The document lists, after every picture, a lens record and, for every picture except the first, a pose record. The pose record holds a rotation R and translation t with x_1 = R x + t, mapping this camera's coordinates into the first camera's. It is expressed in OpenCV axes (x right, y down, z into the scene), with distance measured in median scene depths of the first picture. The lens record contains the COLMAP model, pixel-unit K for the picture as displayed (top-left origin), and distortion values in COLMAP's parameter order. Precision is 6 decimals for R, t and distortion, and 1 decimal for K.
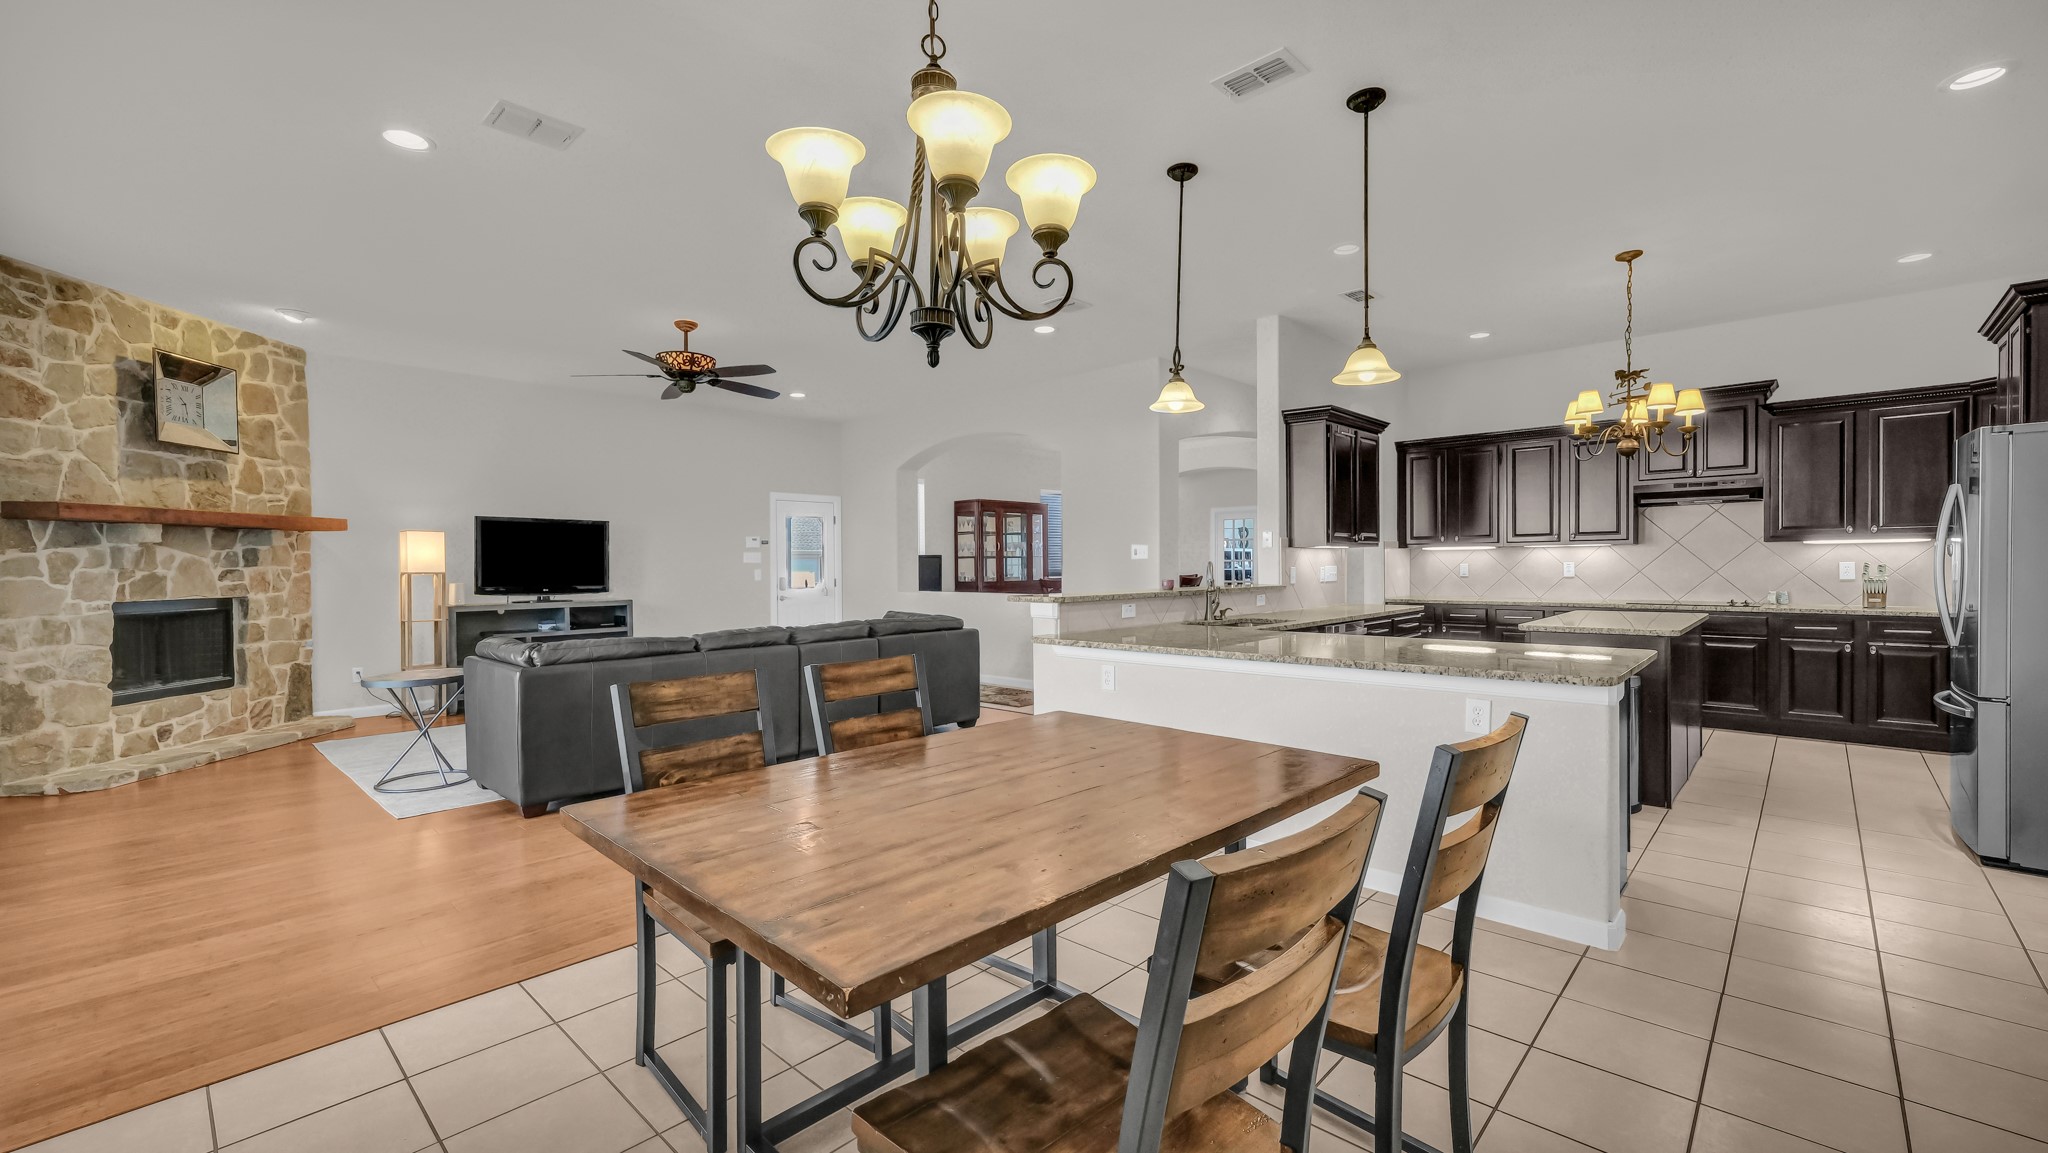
lens RADIAL K [[839.1, 0, 1026.2], [0, 839.1, 575.2], [0, 0, 1]] dist [0.003432, 0.000364]
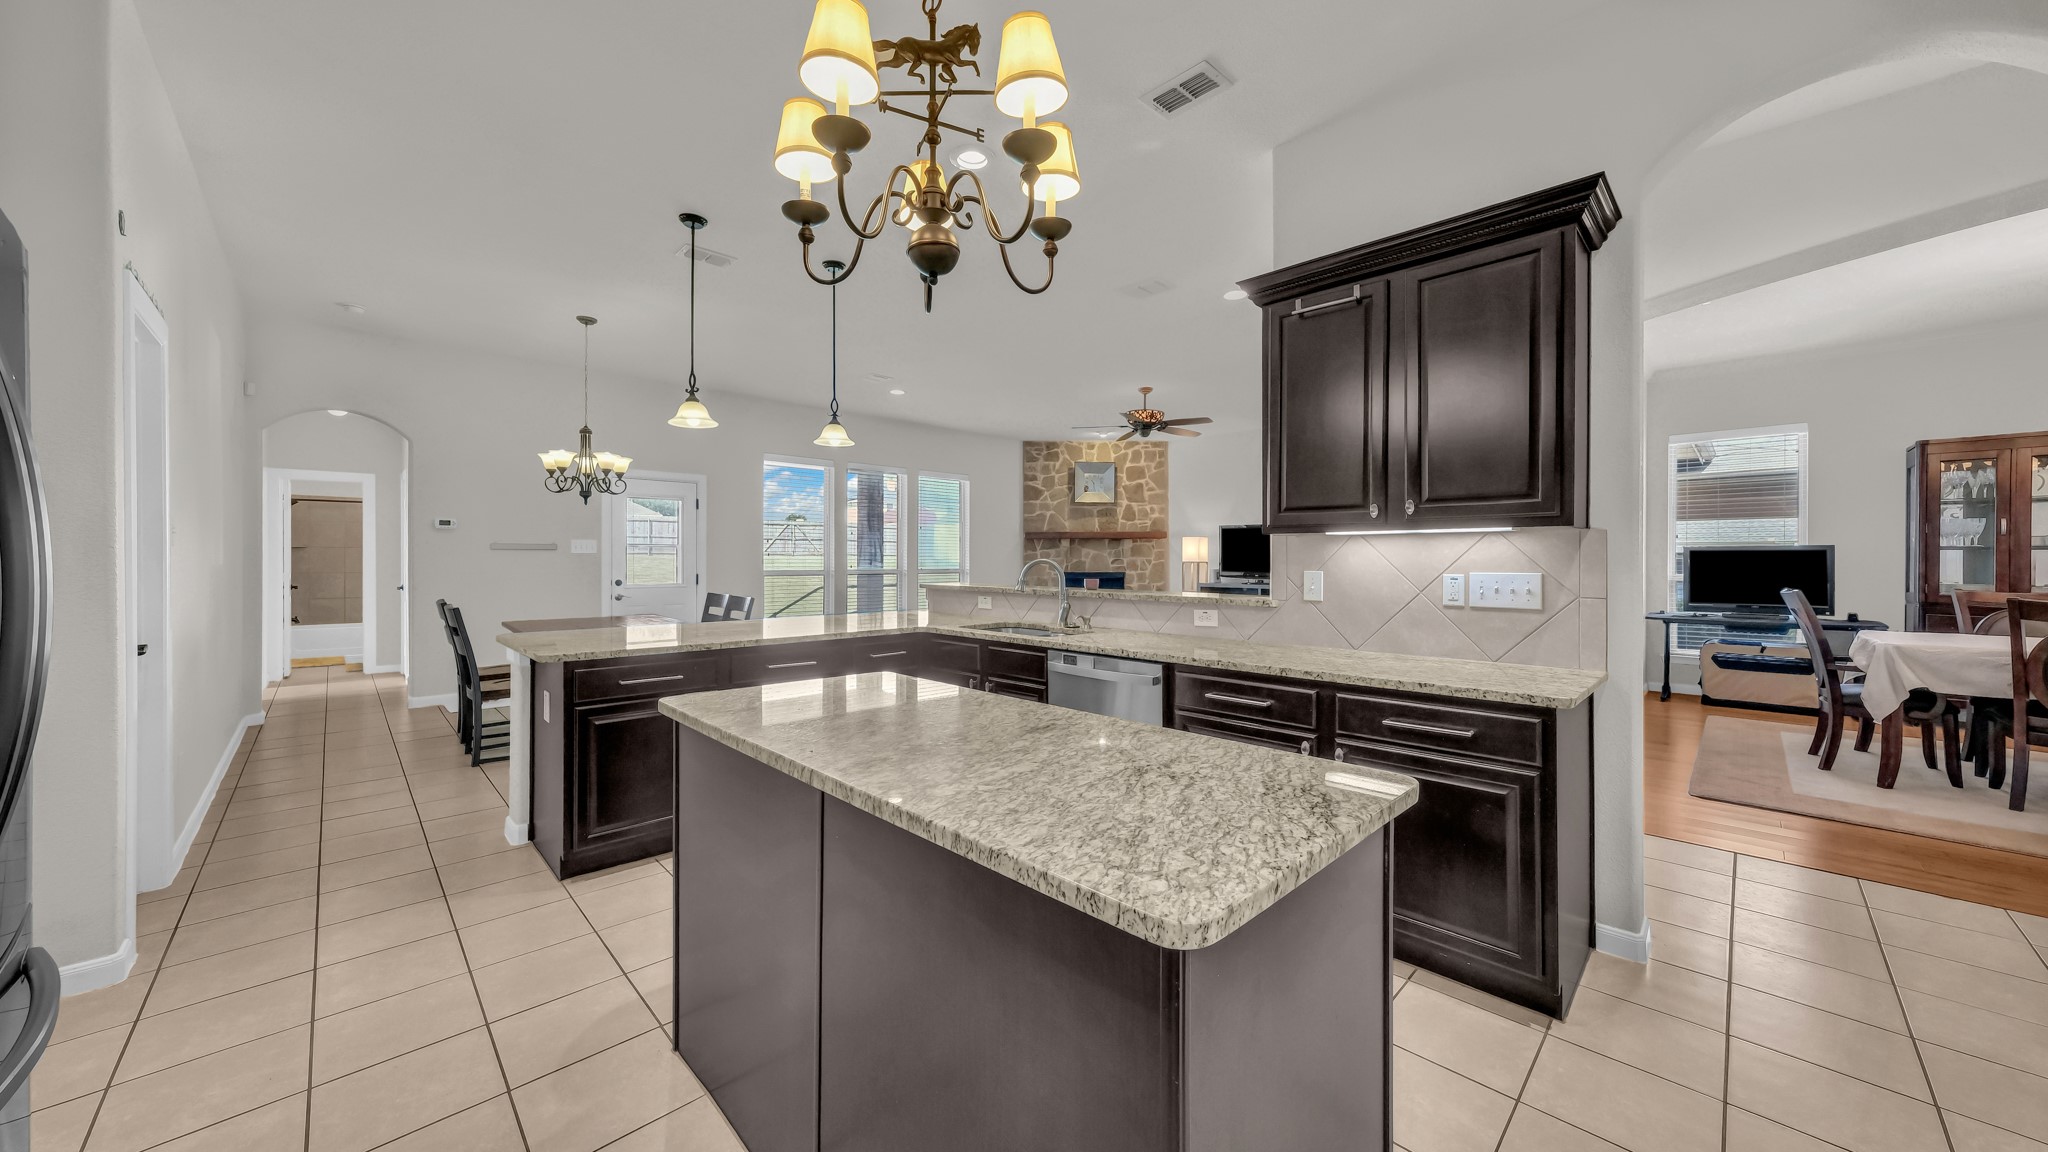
lens RADIAL K [[746.2, 0, 1041.6], [0, 746.2, 561.2], [0, 0, 1]] dist [-0.000362, -0.000216]
pose [[-0.017811, 0.009844, -0.999793, 0.886852], [-0.015926, 0.999822, 0.010128, -0.016479], [0.999715, 0.016103, -0.017651, 0.844008]]
